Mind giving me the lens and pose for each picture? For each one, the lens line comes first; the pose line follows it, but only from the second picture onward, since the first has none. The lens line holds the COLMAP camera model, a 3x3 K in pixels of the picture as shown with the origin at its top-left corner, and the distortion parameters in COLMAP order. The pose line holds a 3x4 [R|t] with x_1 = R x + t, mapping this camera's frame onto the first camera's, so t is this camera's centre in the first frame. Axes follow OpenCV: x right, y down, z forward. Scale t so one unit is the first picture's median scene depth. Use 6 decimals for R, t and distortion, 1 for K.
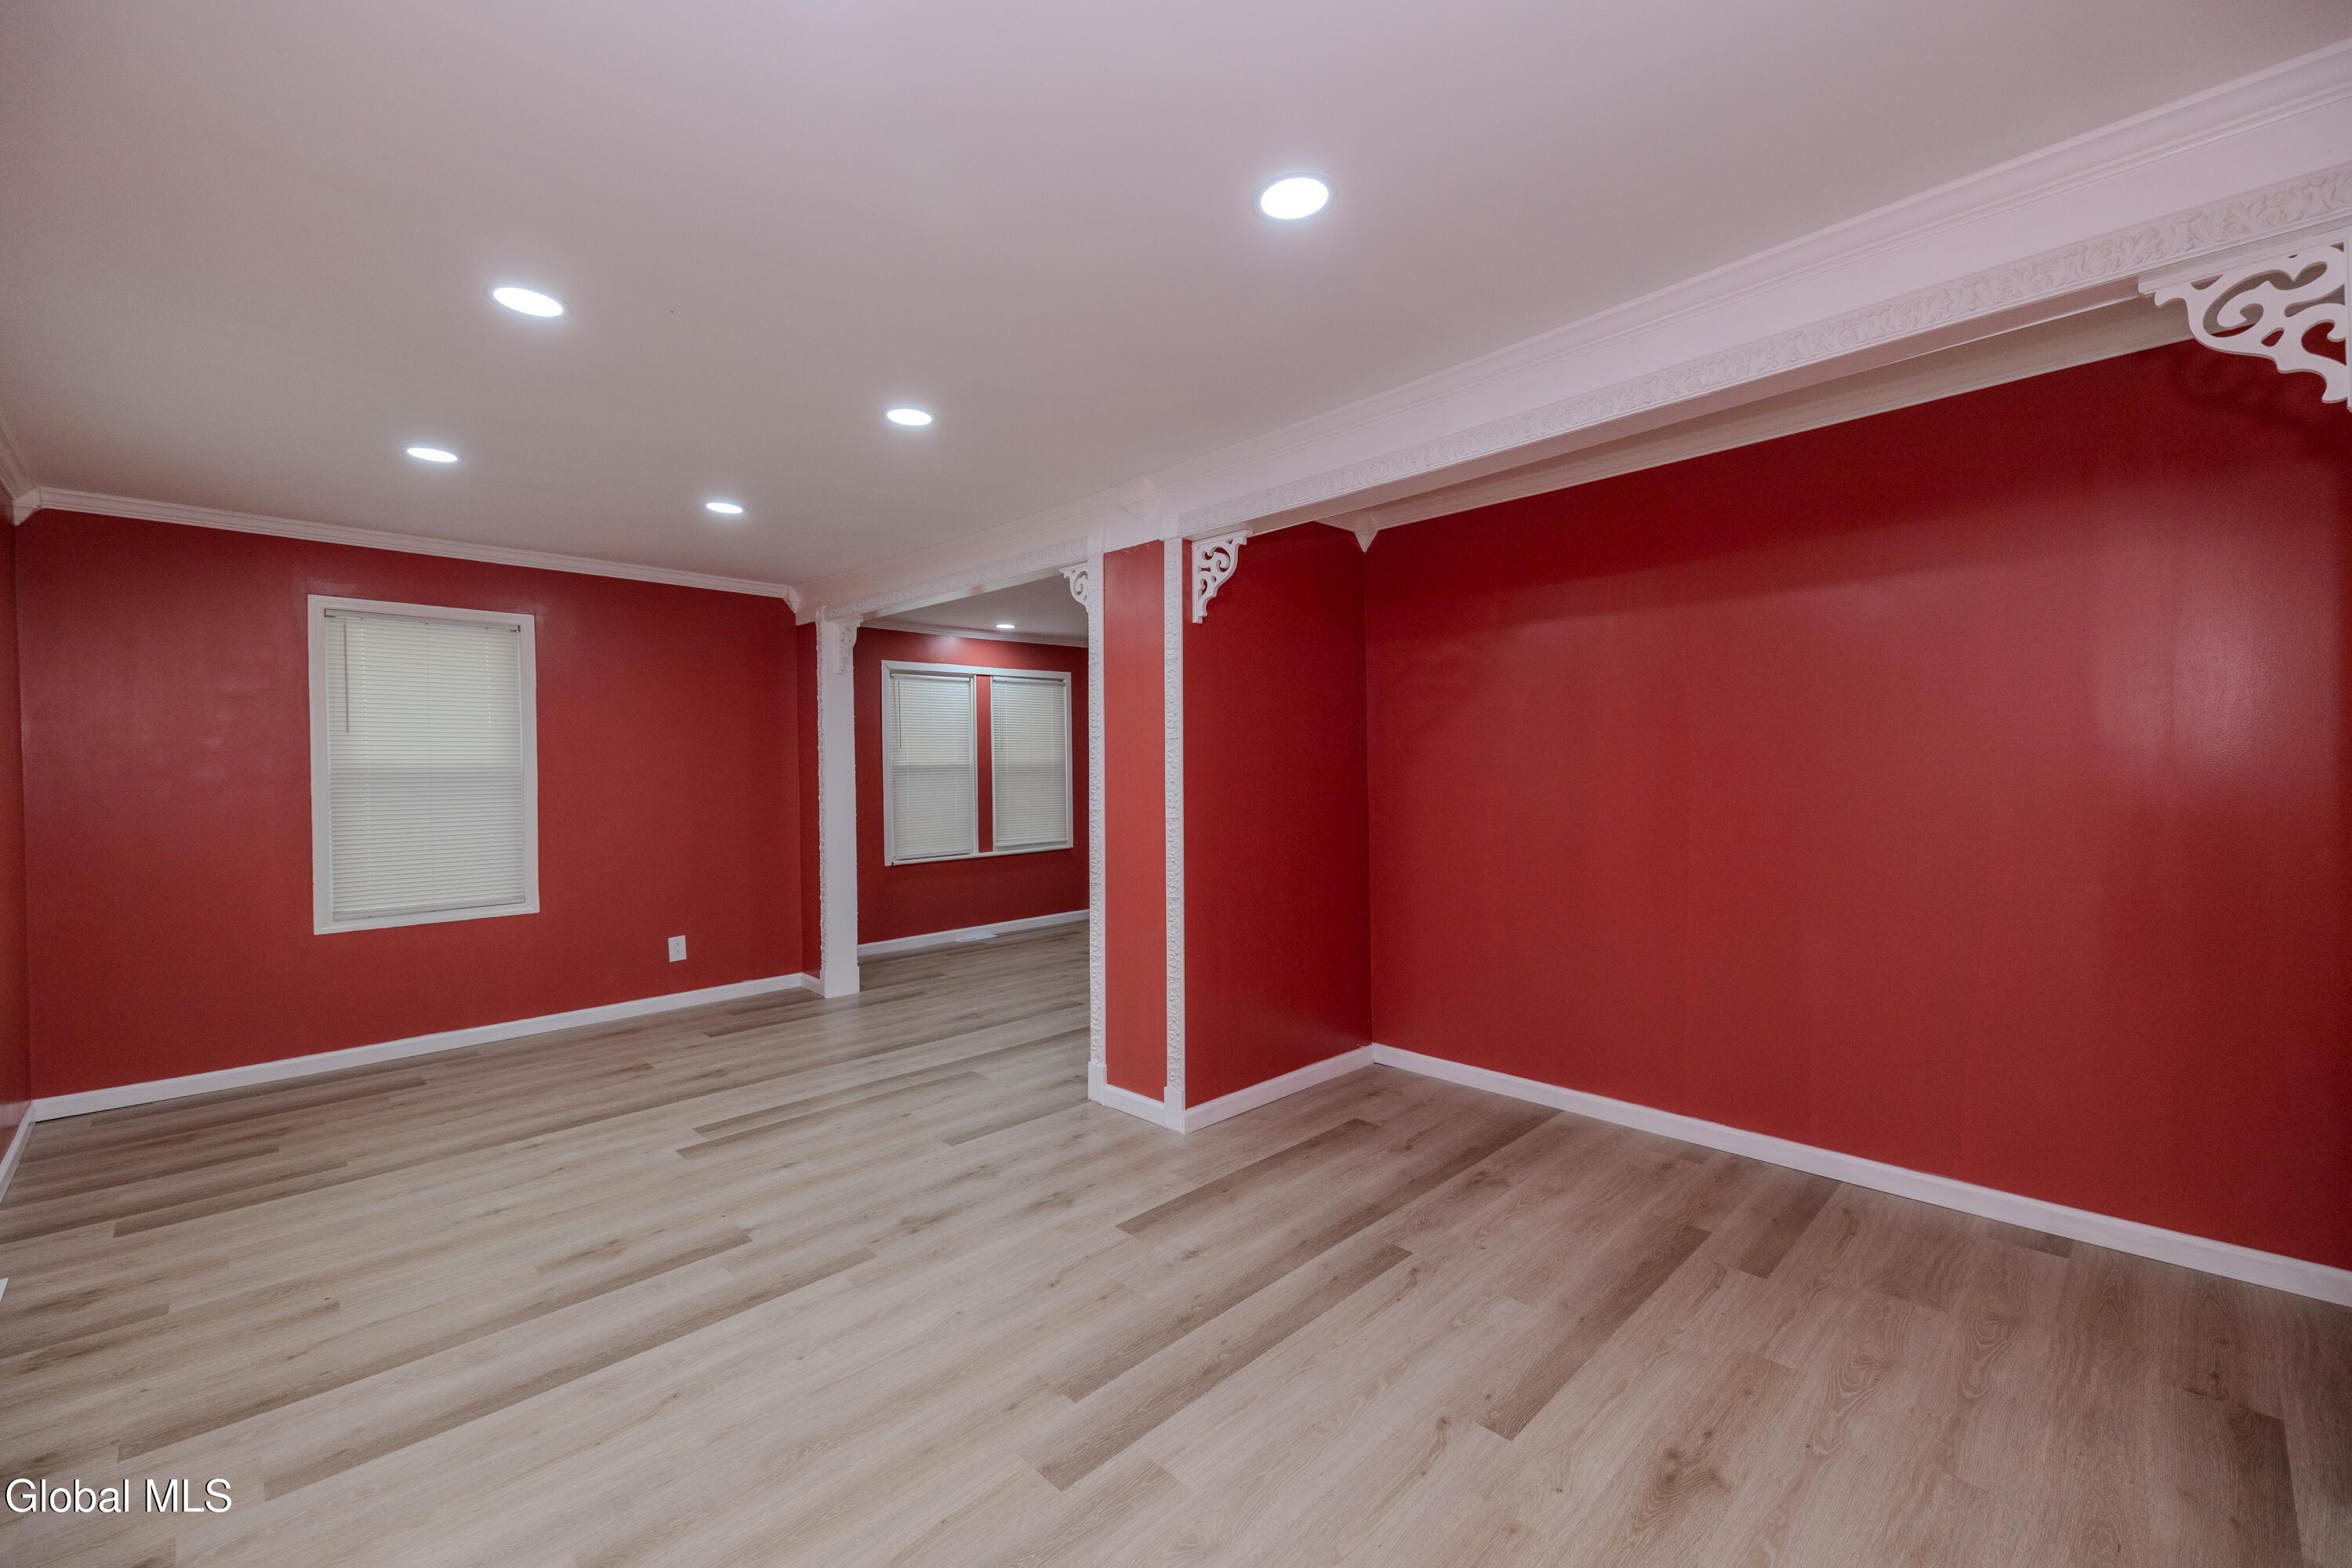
lens RADIAL K [[954.8, 0, 1172.2], [0, 954.8, 778.7], [0, 0, 1]] dist [0.058740, -0.021352]
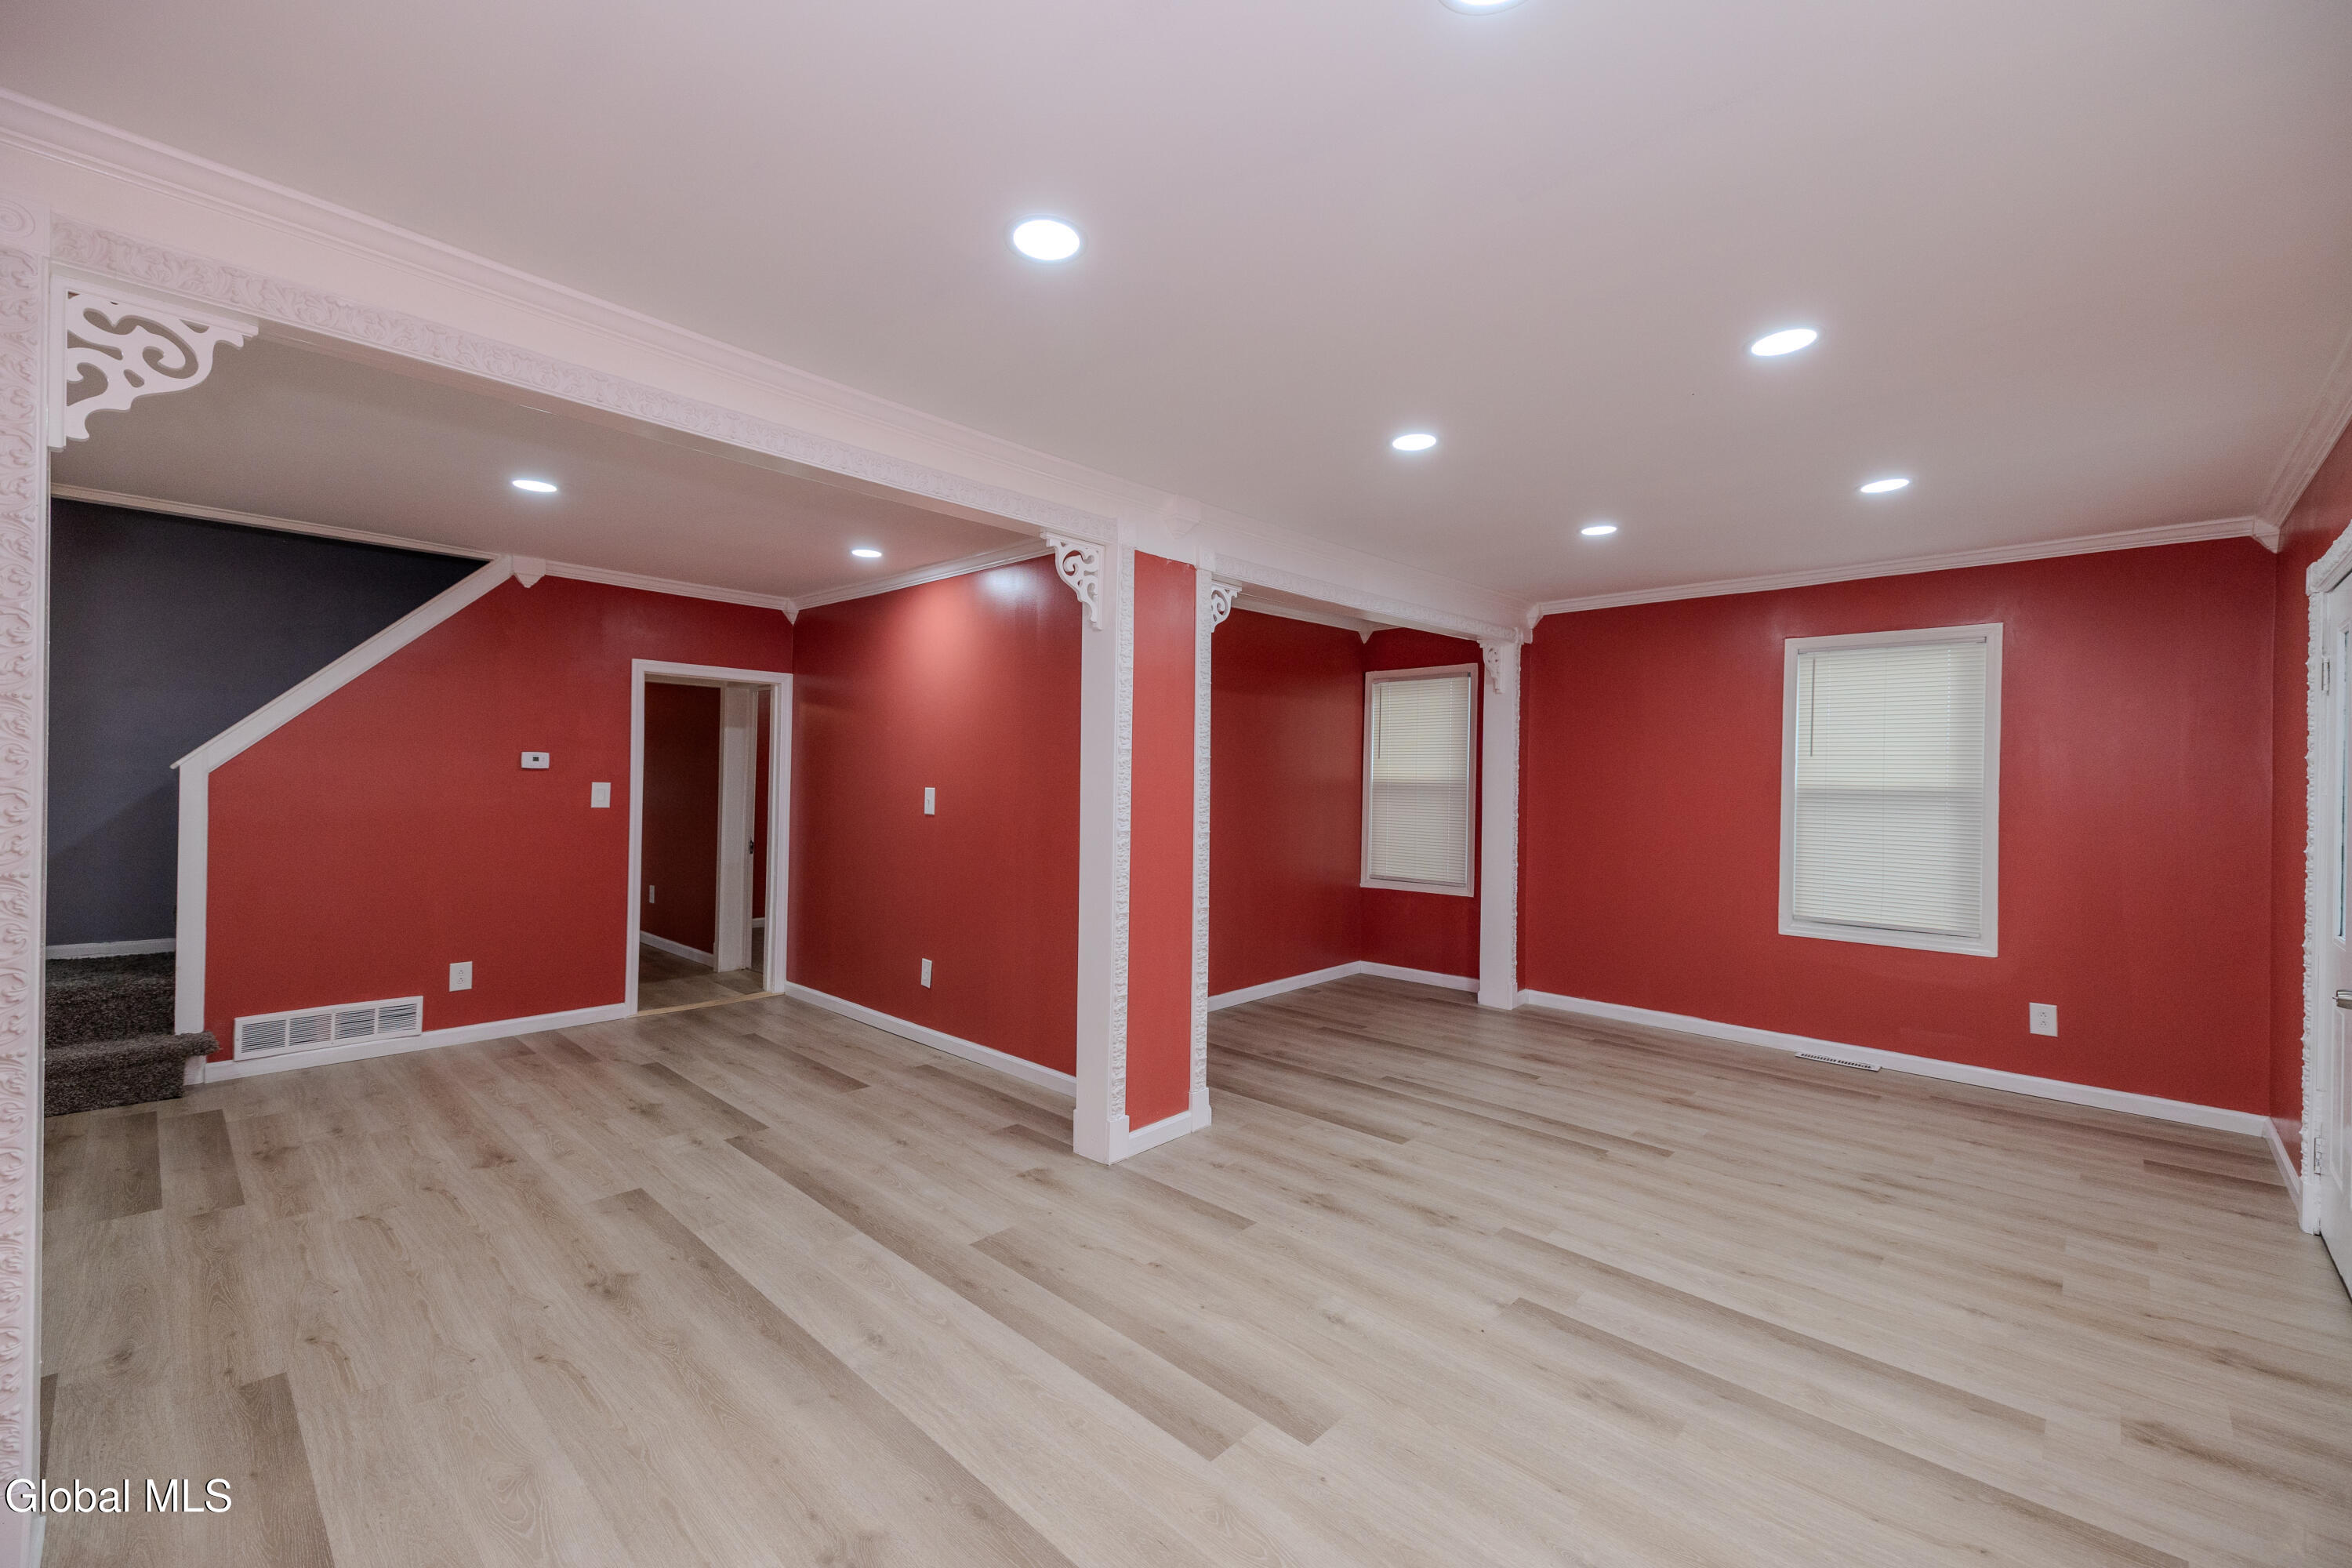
lens RADIAL K [[955.6, 0, 1175.4], [0, 955.6, 777.2], [0, 0, 1]] dist [0.060145, -0.021426]
pose [[-0.037284, 0.012021, 0.999232, -1.069747], [0.001178, 0.999927, -0.011985, -0.008007], [-0.999304, 0.000730, -0.037295, 1.077216]]
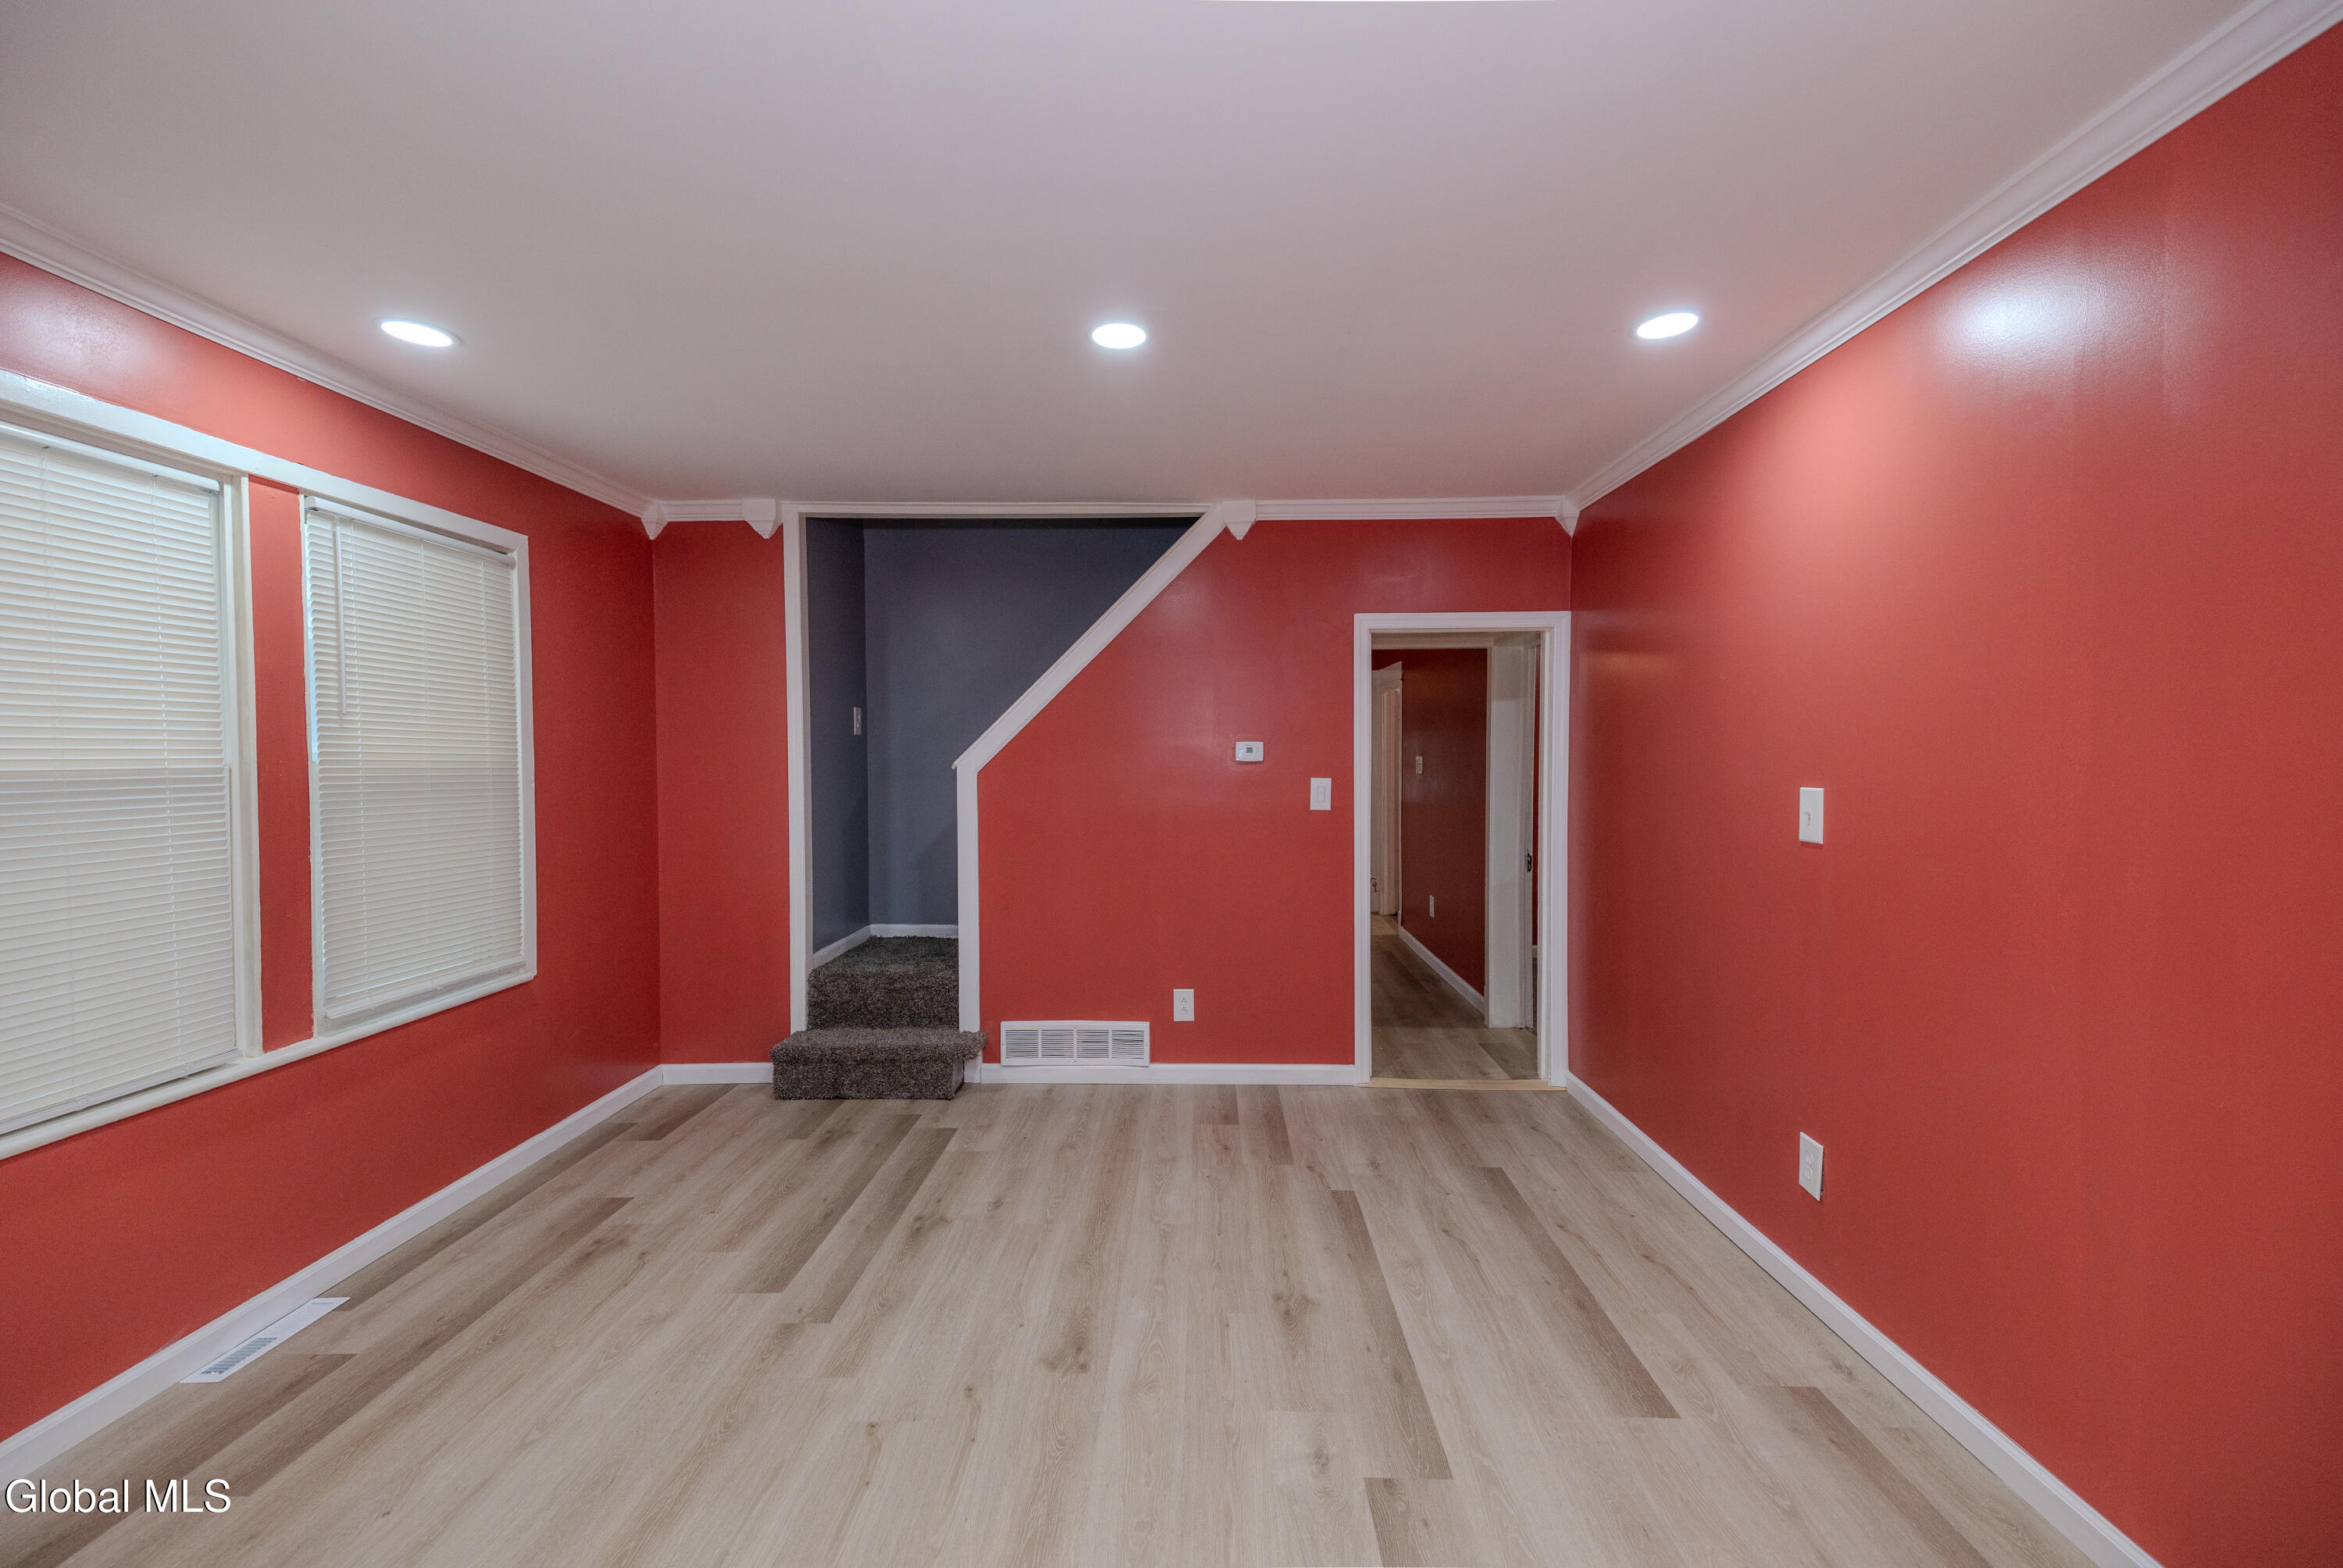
lens RADIAL K [[957.1, 0, 1189.4], [0, 957.1, 783.0], [0, 0, 1]] dist [0.062332, -0.021556]
pose [[0.708480, -0.010328, 0.705655, -0.463460], [0.007967, 0.999946, 0.006636, -0.021633], [-0.705686, 0.000920, 0.708524, 1.202198]]
